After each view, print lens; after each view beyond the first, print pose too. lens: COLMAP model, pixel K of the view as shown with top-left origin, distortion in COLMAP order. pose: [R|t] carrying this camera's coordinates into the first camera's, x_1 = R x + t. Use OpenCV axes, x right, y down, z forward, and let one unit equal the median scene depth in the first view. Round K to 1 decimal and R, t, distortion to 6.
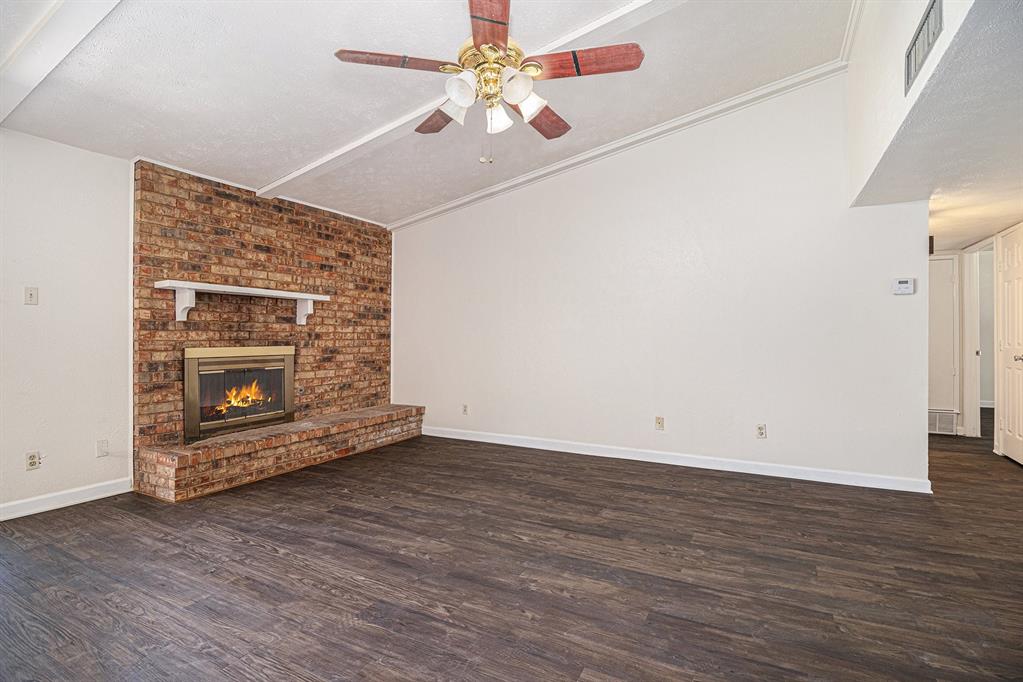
lens RADIAL K [[479.5, 0, 505.6], [0, 479.5, 339.6], [0, 0, 1]] dist [-0.002492, -0.006911]
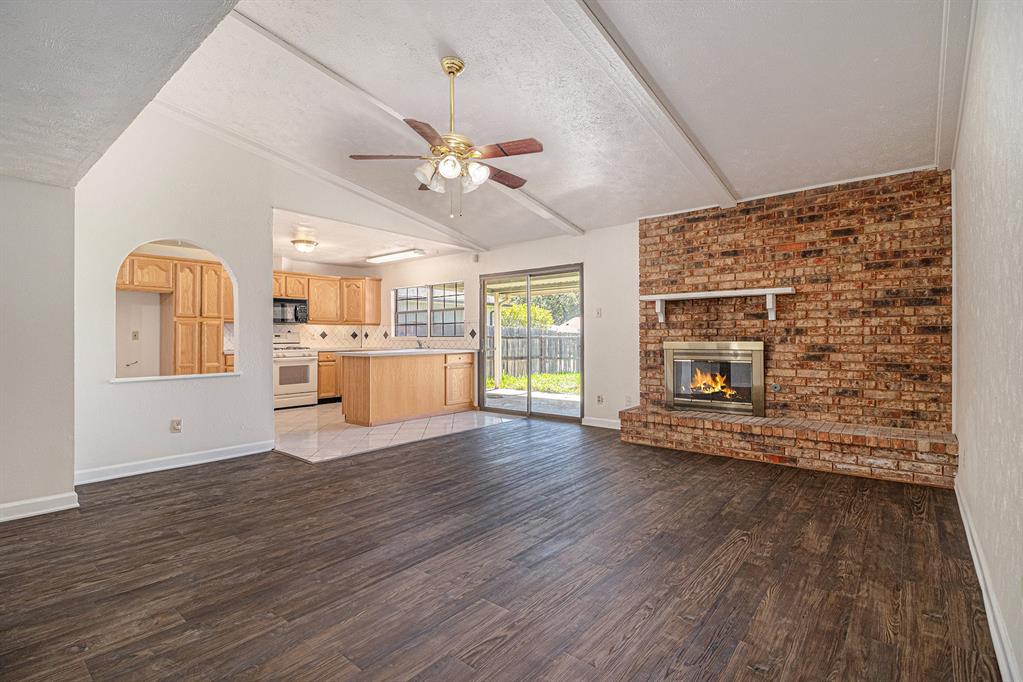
lens RADIAL K [[479.5, 0, 512.9], [0, 479.5, 336.4], [0, 0, 1]] dist [-0.002492, -0.006911]
pose [[-0.185416, 0.000893, -0.982660, 0.658590], [0.002221, 0.999997, 0.000489, 0.000583], [0.982658, -0.002092, -0.185418, 0.690945]]
